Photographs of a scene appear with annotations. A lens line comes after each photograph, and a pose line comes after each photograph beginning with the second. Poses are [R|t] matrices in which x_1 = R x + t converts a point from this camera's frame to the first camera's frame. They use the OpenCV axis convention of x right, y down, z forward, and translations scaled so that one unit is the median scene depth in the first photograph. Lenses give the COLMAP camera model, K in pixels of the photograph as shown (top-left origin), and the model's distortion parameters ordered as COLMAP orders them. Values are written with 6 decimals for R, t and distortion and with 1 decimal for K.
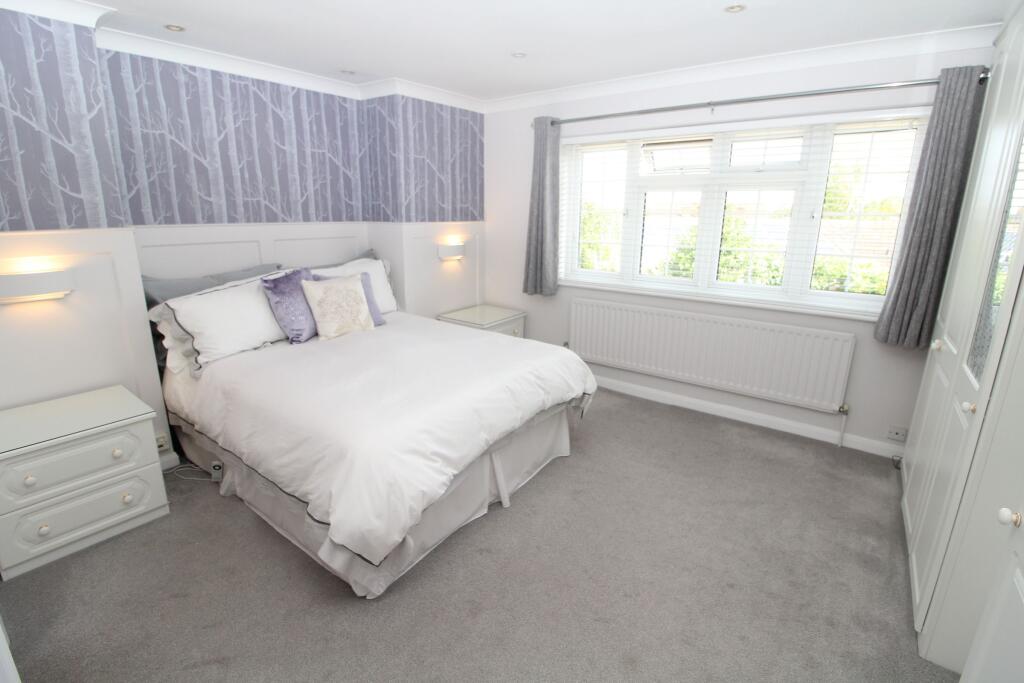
lens RADIAL K [[478.2, 0, 507.5], [0, 478.2, 336.3], [0, 0, 1]] dist [-0.023007, -0.001790]
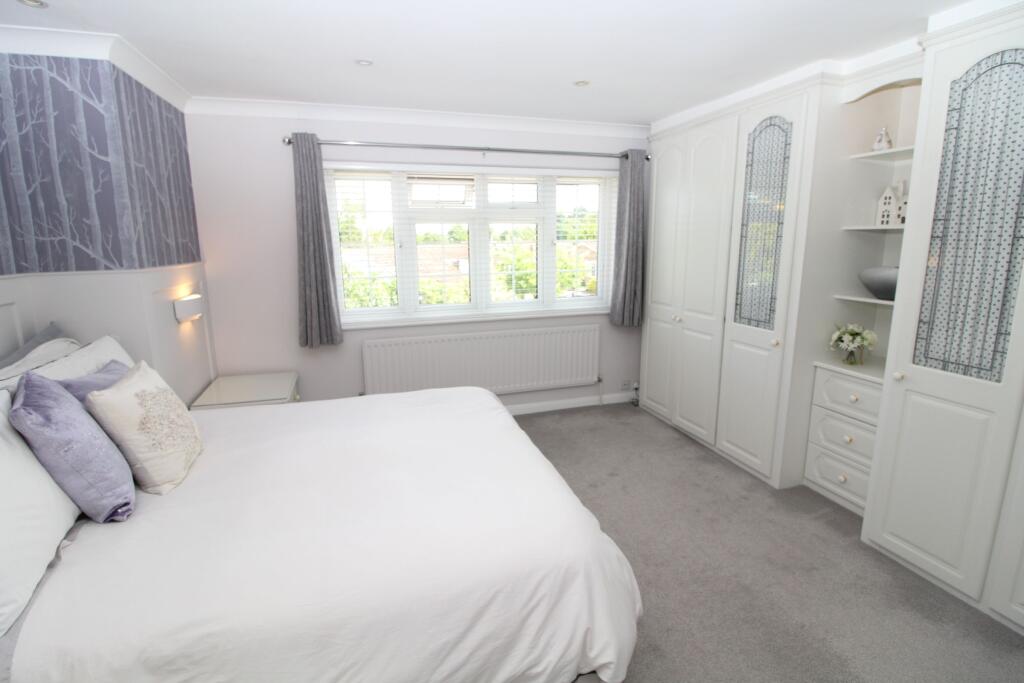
lens RADIAL K [[478.2, 0, 507.8], [0, 478.2, 335.1], [0, 0, 1]] dist [-0.023007, -0.001790]
pose [[0.577216, -0.173026, 0.798050, -0.495258], [0.216930, 0.974669, 0.054417, -0.096429], [-0.787251, 0.141710, 0.600129, 0.307010]]
